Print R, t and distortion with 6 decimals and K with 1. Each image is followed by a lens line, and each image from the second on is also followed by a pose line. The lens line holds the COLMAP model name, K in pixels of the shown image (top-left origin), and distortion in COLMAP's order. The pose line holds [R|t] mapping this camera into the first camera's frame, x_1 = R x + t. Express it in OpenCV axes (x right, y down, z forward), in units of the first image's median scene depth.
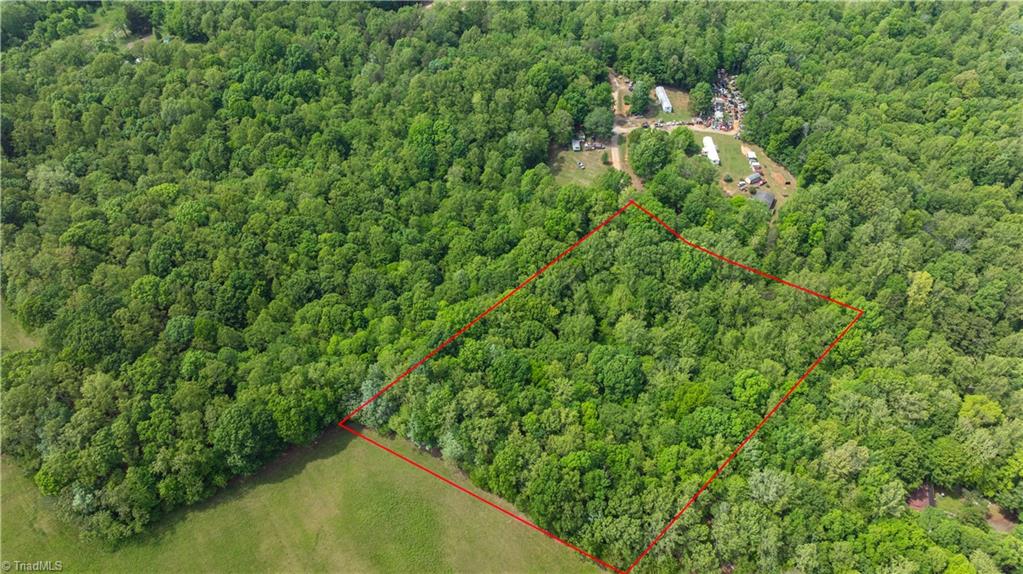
lens RADIAL K [[704.4, 0, 529.6], [0, 704.4, 288.3], [0, 0, 1]] dist [-0.030550, 0.051687]
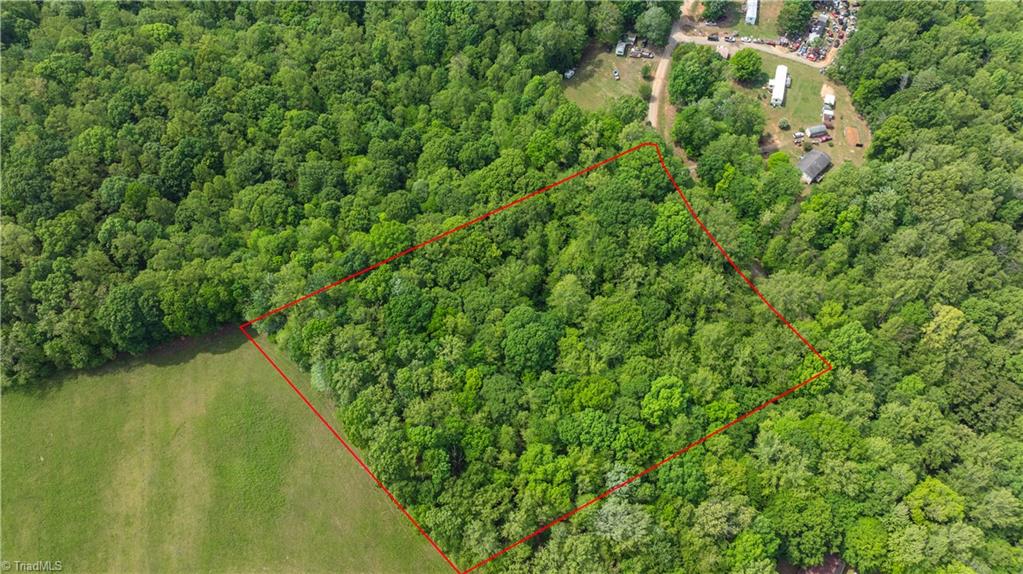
lens RADIAL K [[704.4, 0, 529.6], [0, 704.4, 288.3], [0, 0, 1]] dist [-0.030550, 0.051687]
pose [[0.953857, 0.240342, -0.179979, 0.240597], [-0.195062, 0.951701, 0.237099, -0.139471], [0.228271, -0.191052, 0.954668, 0.138419]]
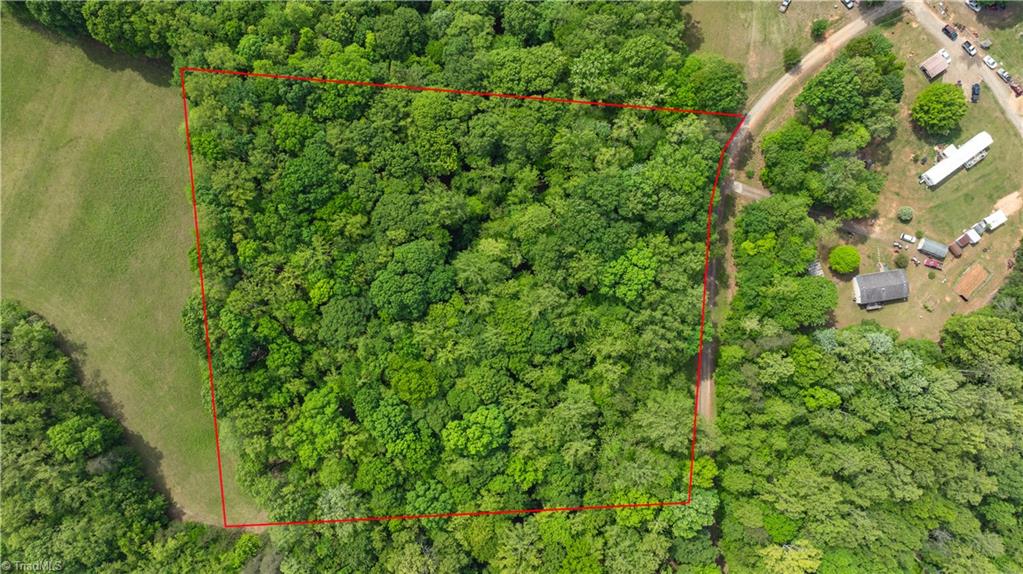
lens RADIAL K [[704.4, 0, 529.6], [0, 704.4, 288.3], [0, 0, 1]] dist [-0.030550, 0.051687]
pose [[0.580662, 0.812486, -0.051943, 0.223021], [-0.560348, 0.445120, 0.698483, -0.461443], [0.590629, -0.376477, 0.713739, 0.449092]]
